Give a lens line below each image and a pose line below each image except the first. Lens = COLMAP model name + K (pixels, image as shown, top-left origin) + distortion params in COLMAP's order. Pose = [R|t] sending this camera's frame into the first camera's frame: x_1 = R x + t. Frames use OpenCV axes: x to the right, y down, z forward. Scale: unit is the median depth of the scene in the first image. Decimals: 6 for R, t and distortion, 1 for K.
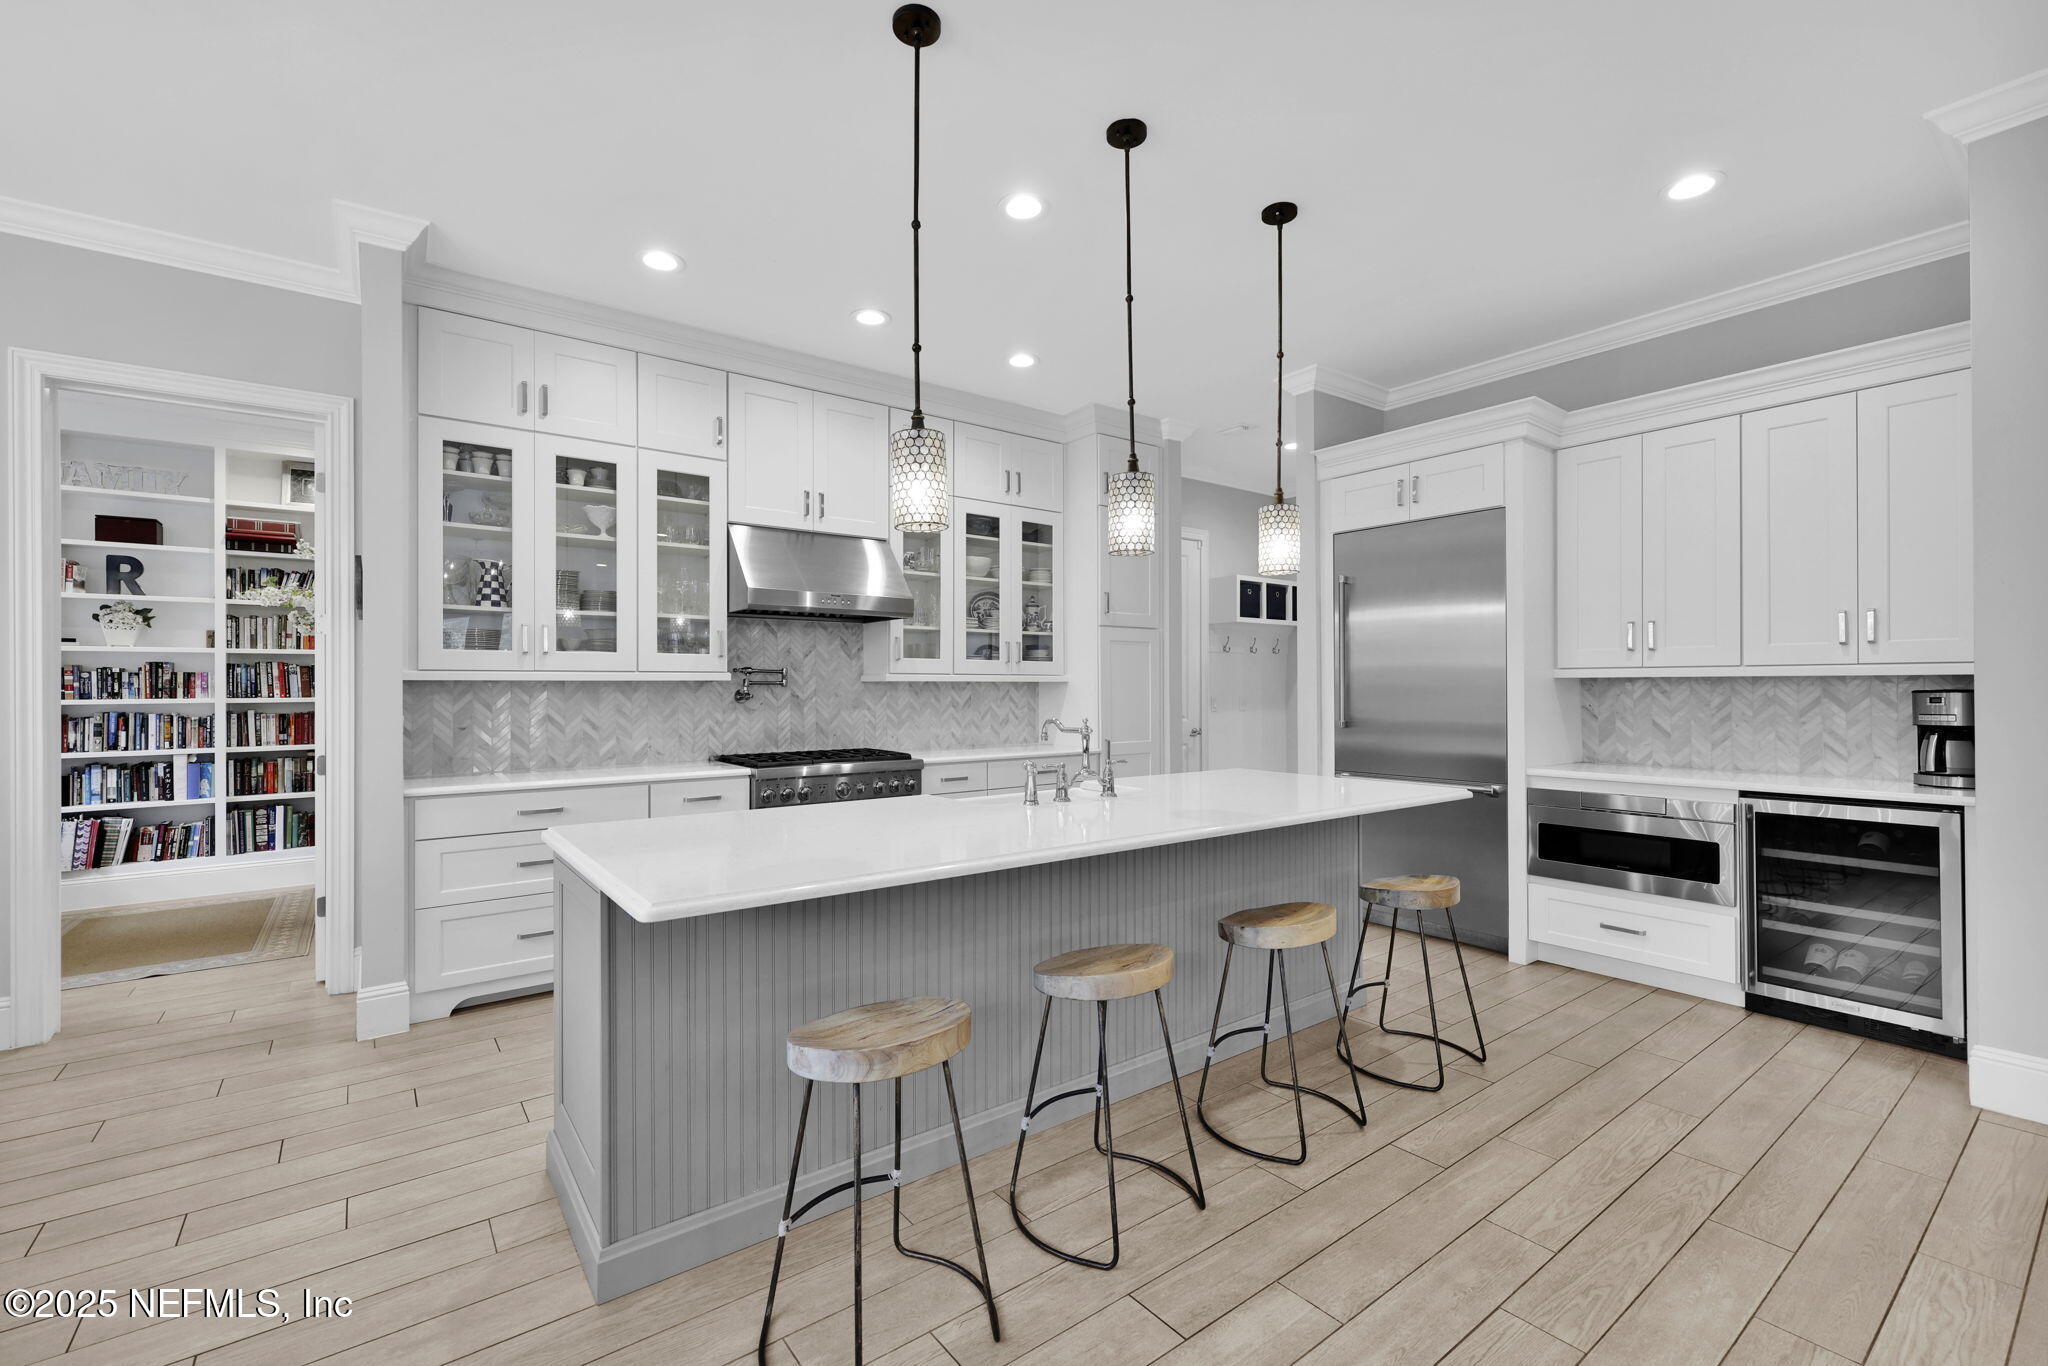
lens RADIAL K [[872.6, 0, 1020.2], [0, 872.6, 689.2], [0, 0, 1]] dist [-0.002106, -0.000384]
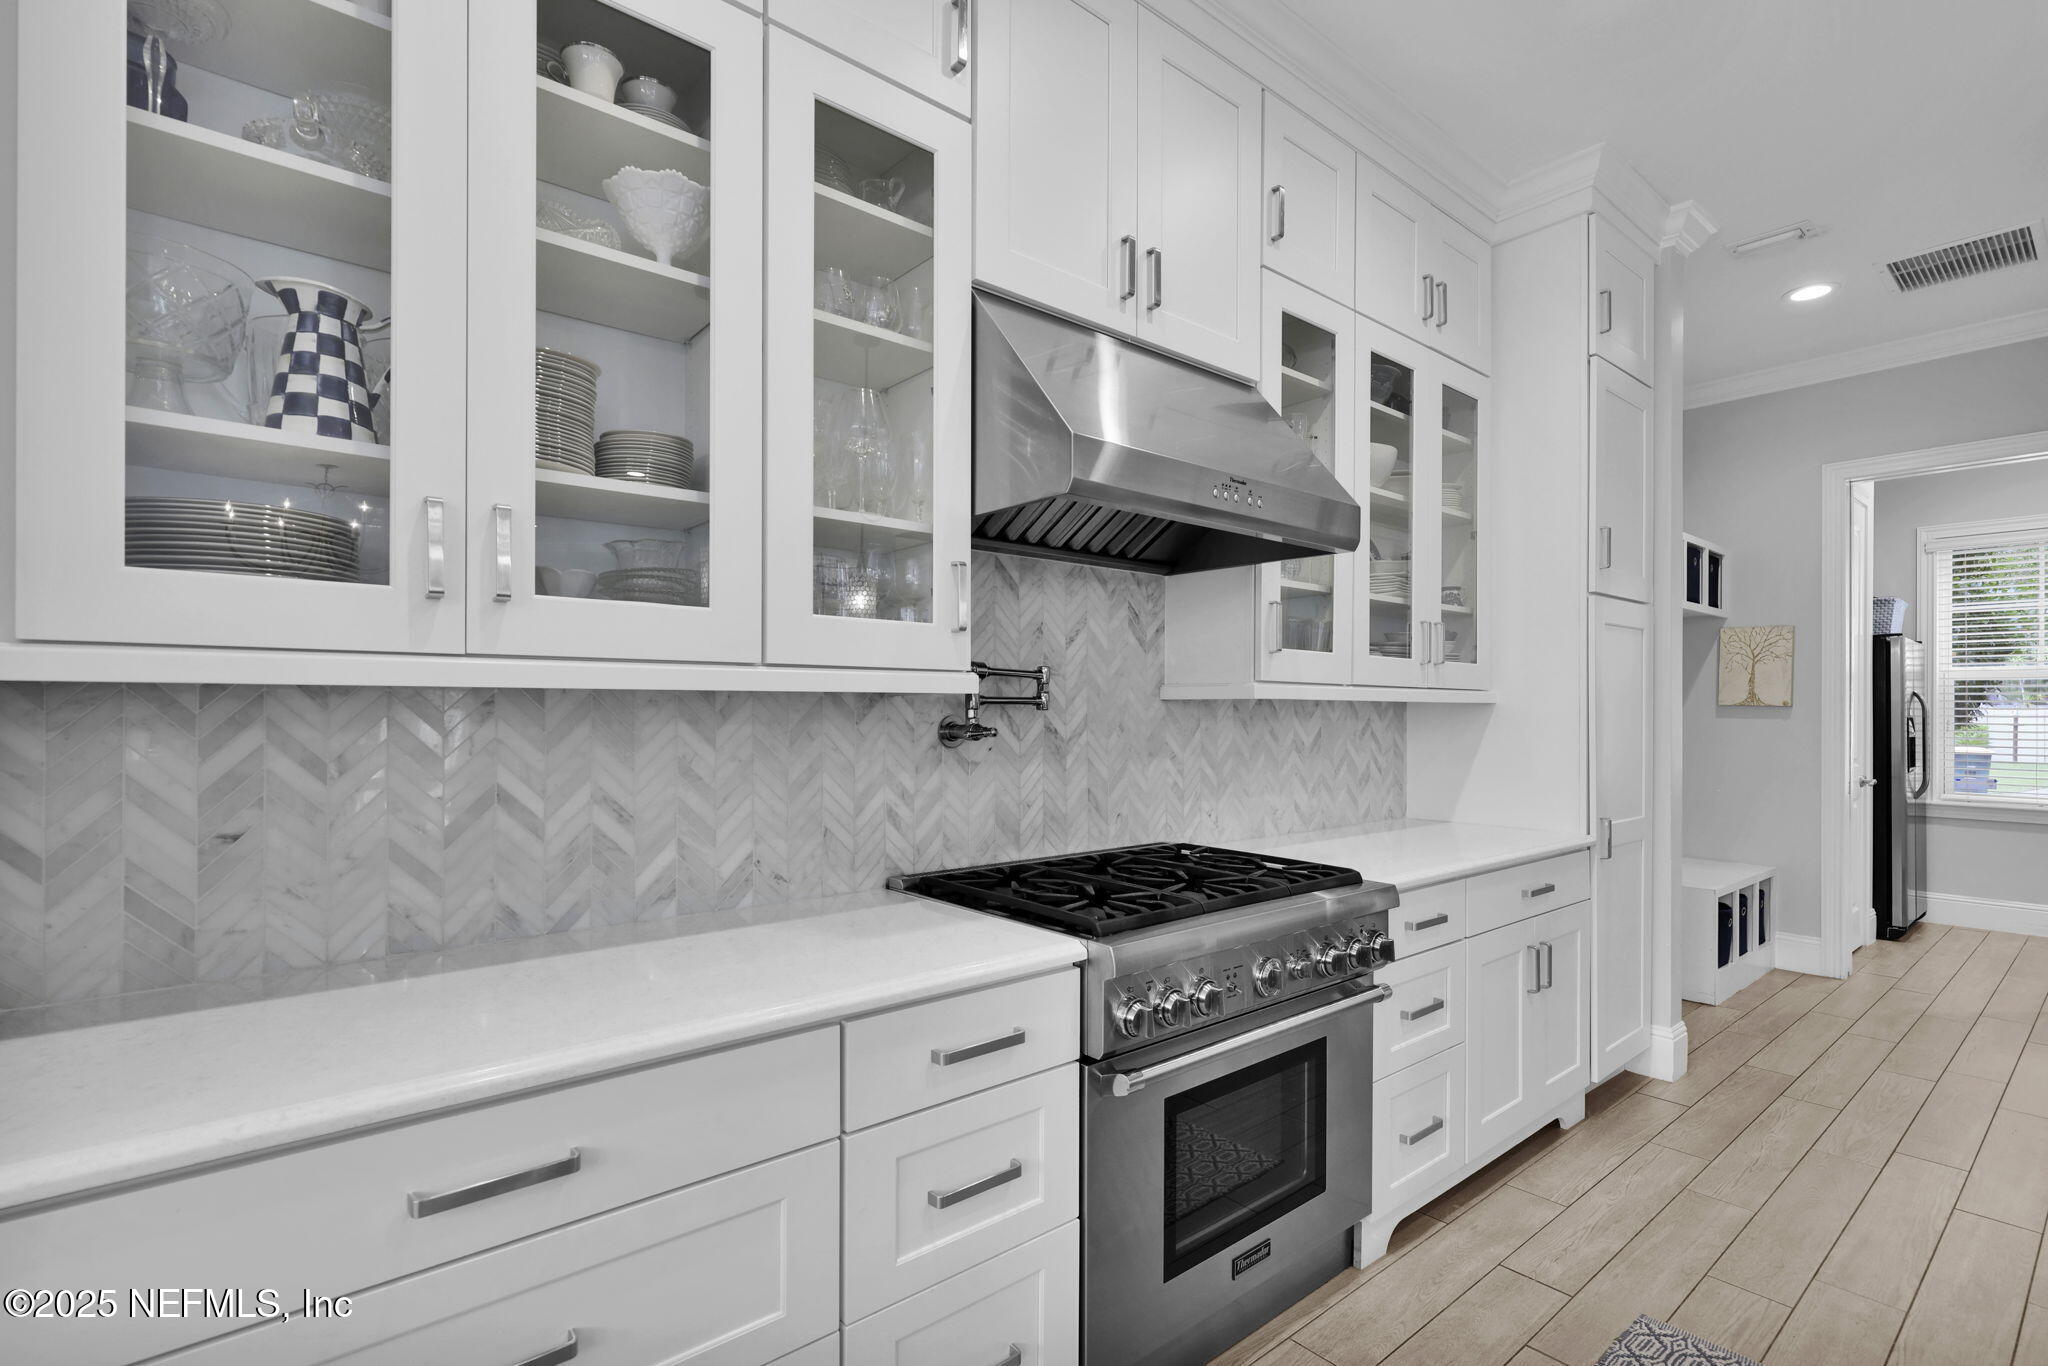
lens RADIAL K [[946.9, 0, 1012.7], [0, 946.9, 709.5], [0, 0, 1]] dist [-0.002242, -0.000263]
pose [[0.999144, 0.006787, 0.040799, -0.405394], [-0.006698, 0.999975, -0.002333, -0.002266], [-0.040814, 0.002057, 0.999165, 0.708468]]
